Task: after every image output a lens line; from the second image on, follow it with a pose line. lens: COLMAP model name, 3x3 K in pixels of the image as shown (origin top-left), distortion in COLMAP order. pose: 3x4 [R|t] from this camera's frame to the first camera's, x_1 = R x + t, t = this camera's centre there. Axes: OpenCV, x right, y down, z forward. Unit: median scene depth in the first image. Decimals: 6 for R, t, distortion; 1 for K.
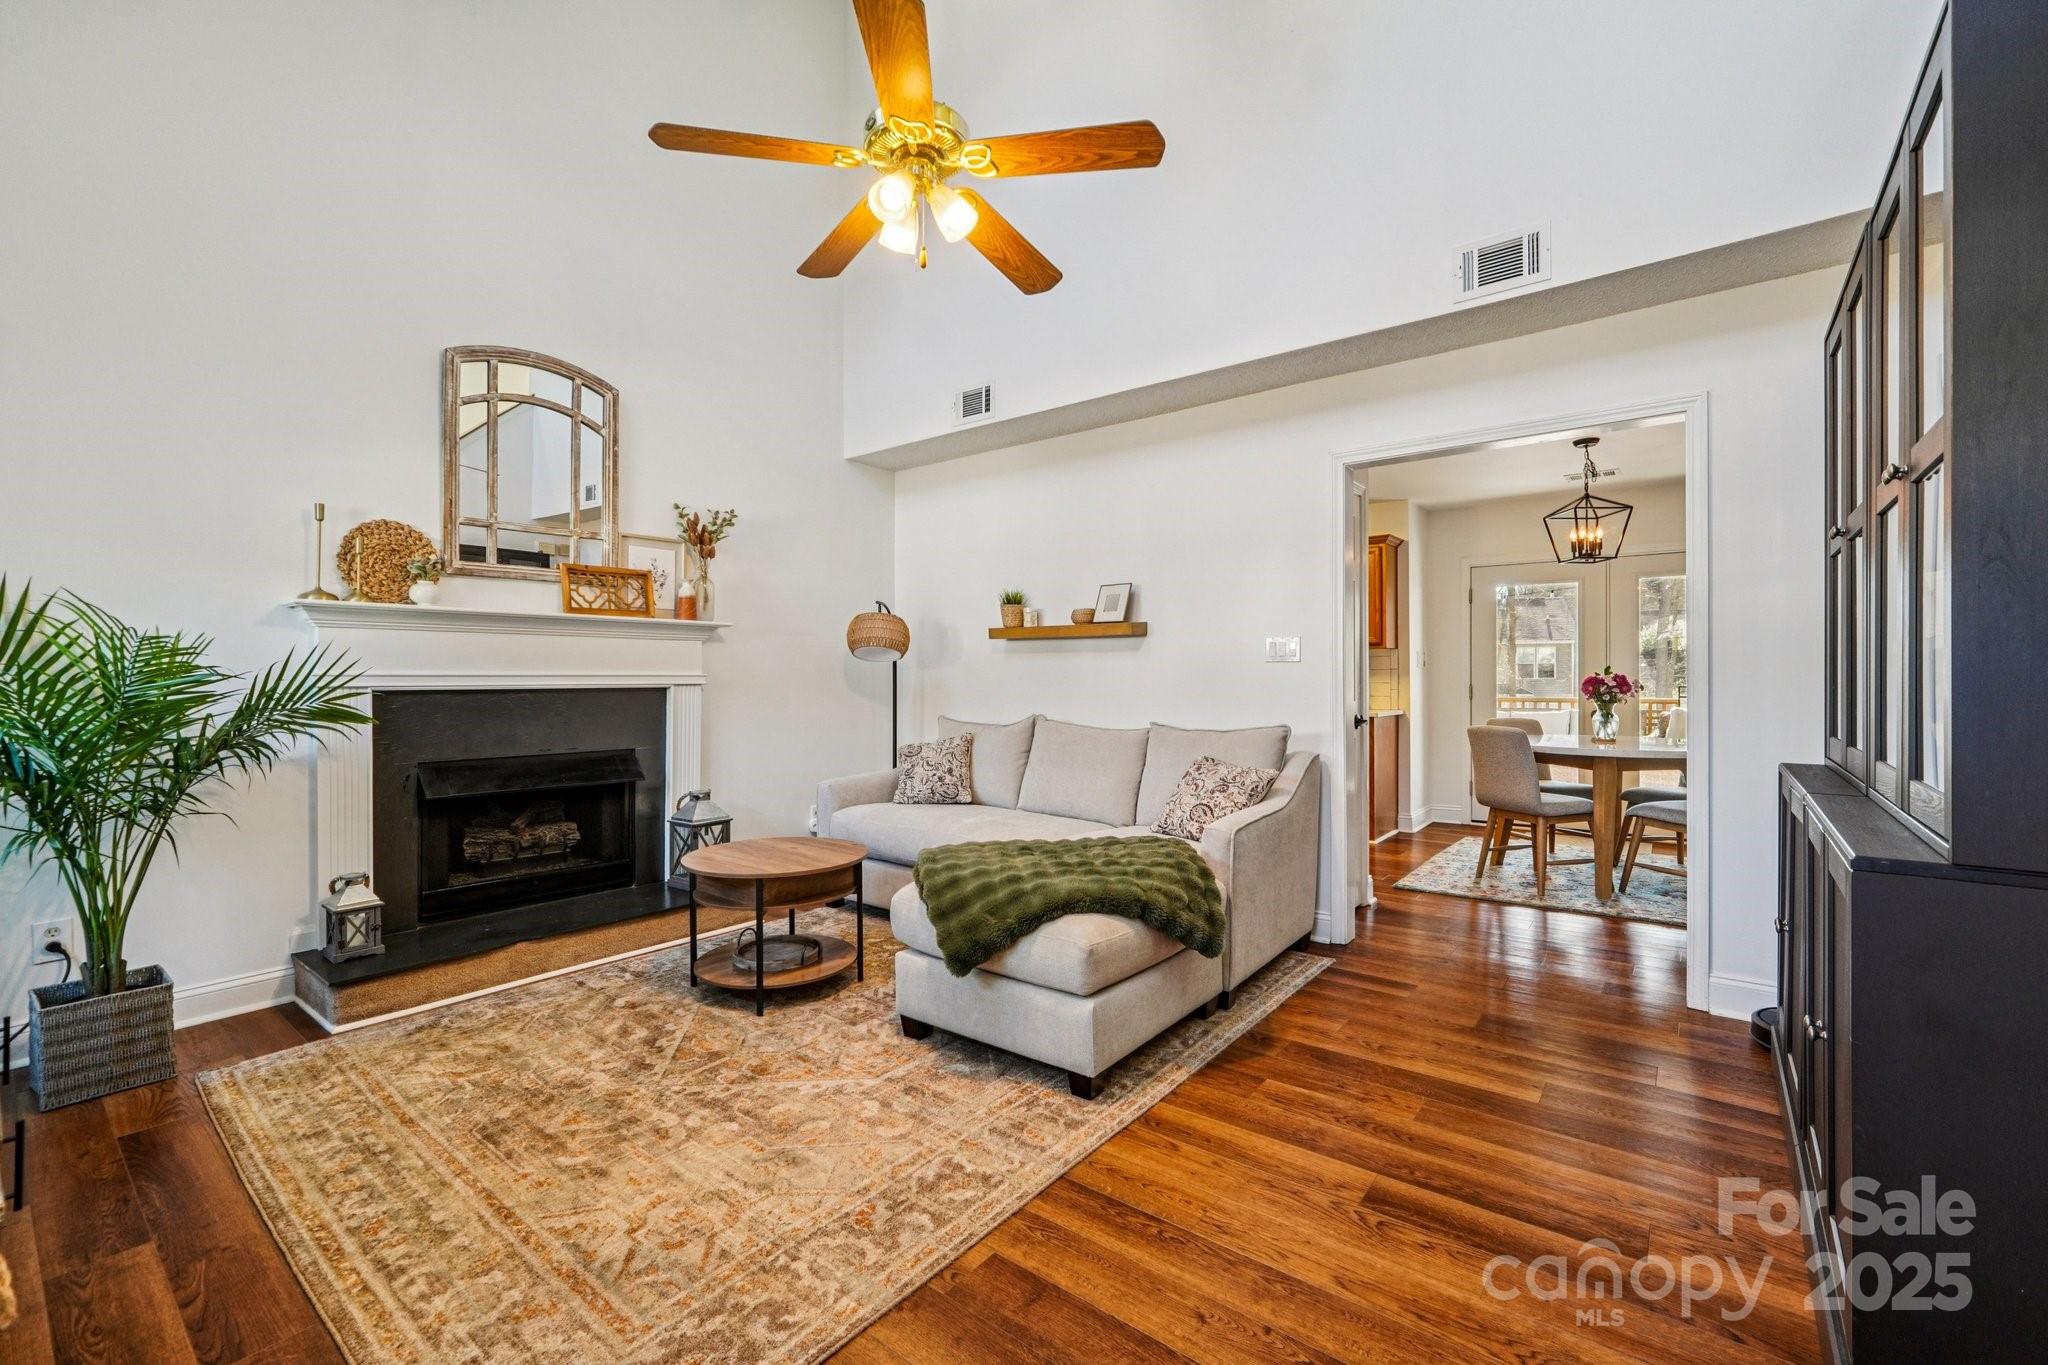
lens RADIAL K [[864.9, 0, 1031.1], [0, 864.9, 672.6], [0, 0, 1]] dist [-0.014491, 0.005231]
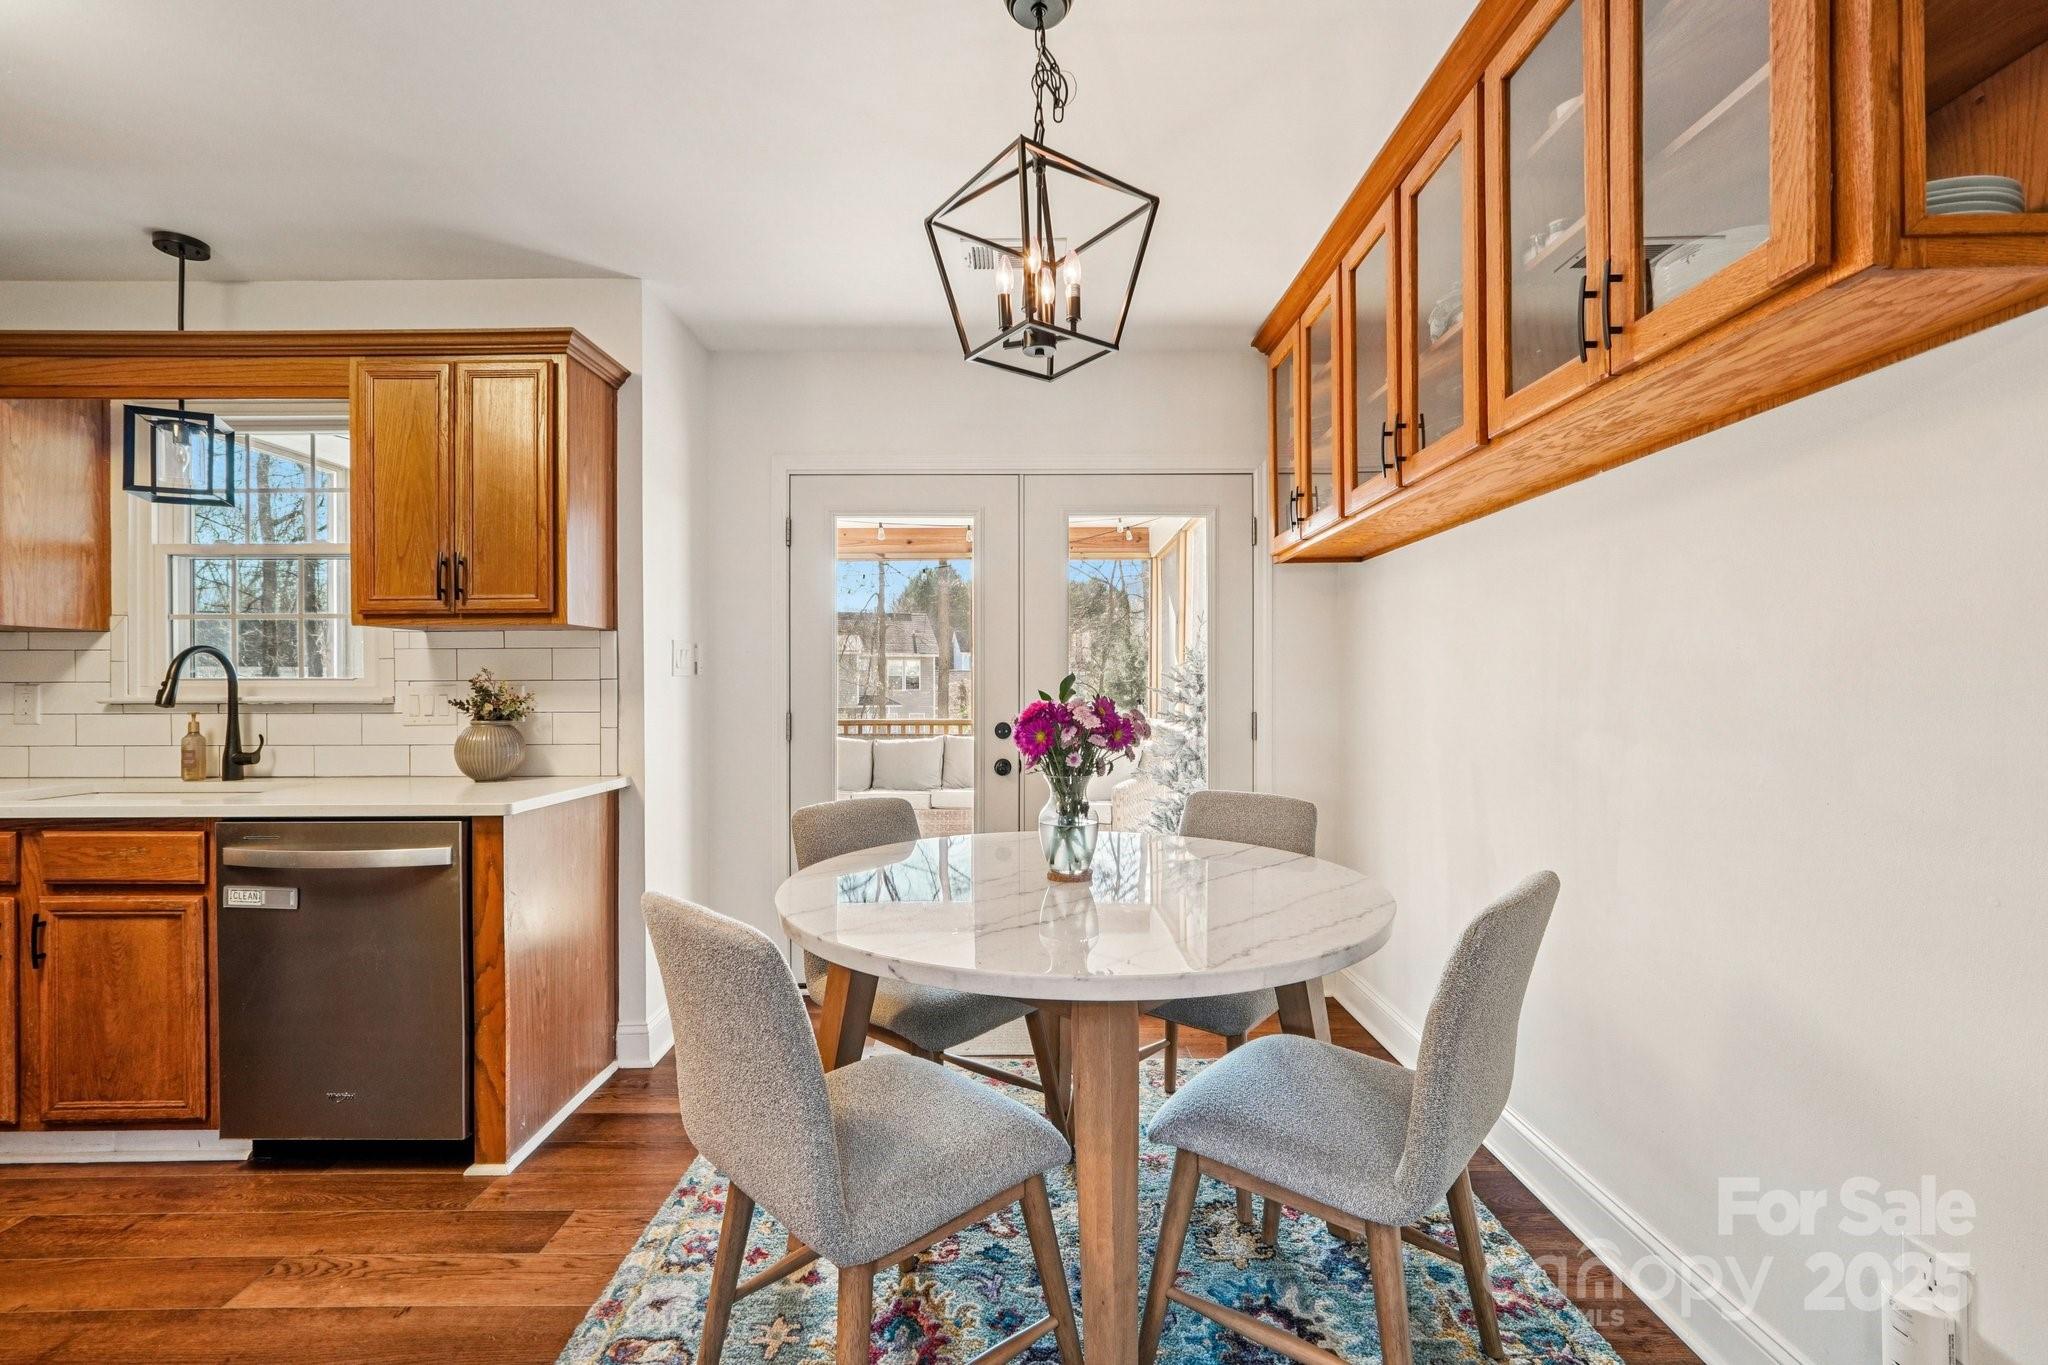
lens RADIAL K [[864.9, 0, 1026.1], [0, 864.9, 684.2], [0, 0, 1]] dist [-0.014491, 0.005231]
pose [[0.783080, 0.002137, 0.621917, 0.321761], [-0.002711, 0.999996, -0.000022, -0.002431], [-0.621915, -0.001669, 0.783083, 0.549972]]
